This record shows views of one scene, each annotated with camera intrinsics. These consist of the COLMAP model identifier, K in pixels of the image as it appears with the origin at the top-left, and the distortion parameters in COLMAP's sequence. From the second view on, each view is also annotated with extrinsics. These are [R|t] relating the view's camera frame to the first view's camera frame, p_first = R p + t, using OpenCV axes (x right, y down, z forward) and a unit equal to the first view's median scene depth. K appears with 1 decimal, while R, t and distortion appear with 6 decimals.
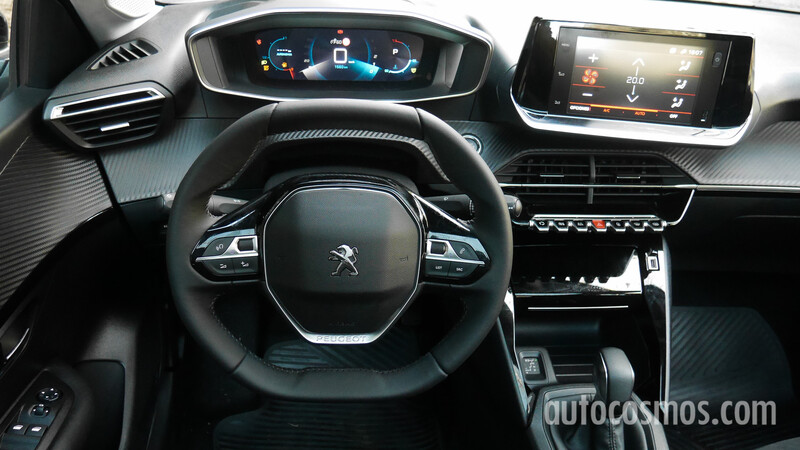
lens RADIAL K [[706.9, 0, 400.0], [0, 706.9, 225.0], [0, 0, 1]] dist [-0.025583, -0.001194]
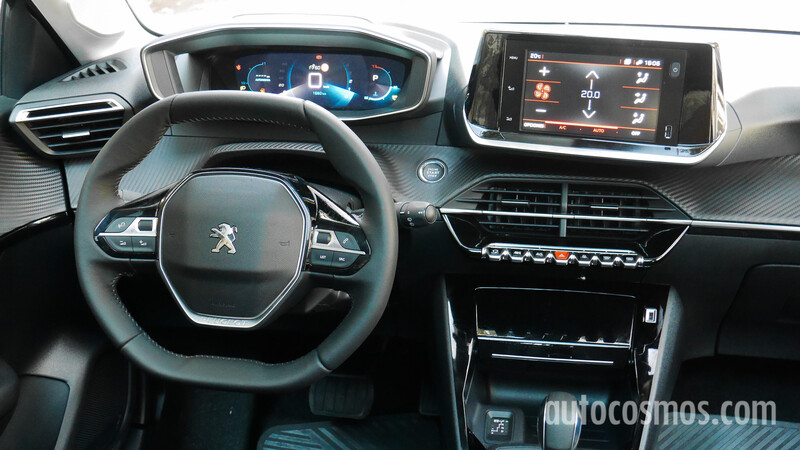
lens RADIAL K [[1019.1, 0, 400.0], [0, 1019.1, 225.0], [0, 0, 1]] dist [-0.000409, -0.011944]
pose [[0.969180, 0.030375, -0.244473, 0.421014], [-0.075504, 0.981236, -0.177410, 0.216502], [0.234497, 0.190401, 0.953288, -0.296352]]
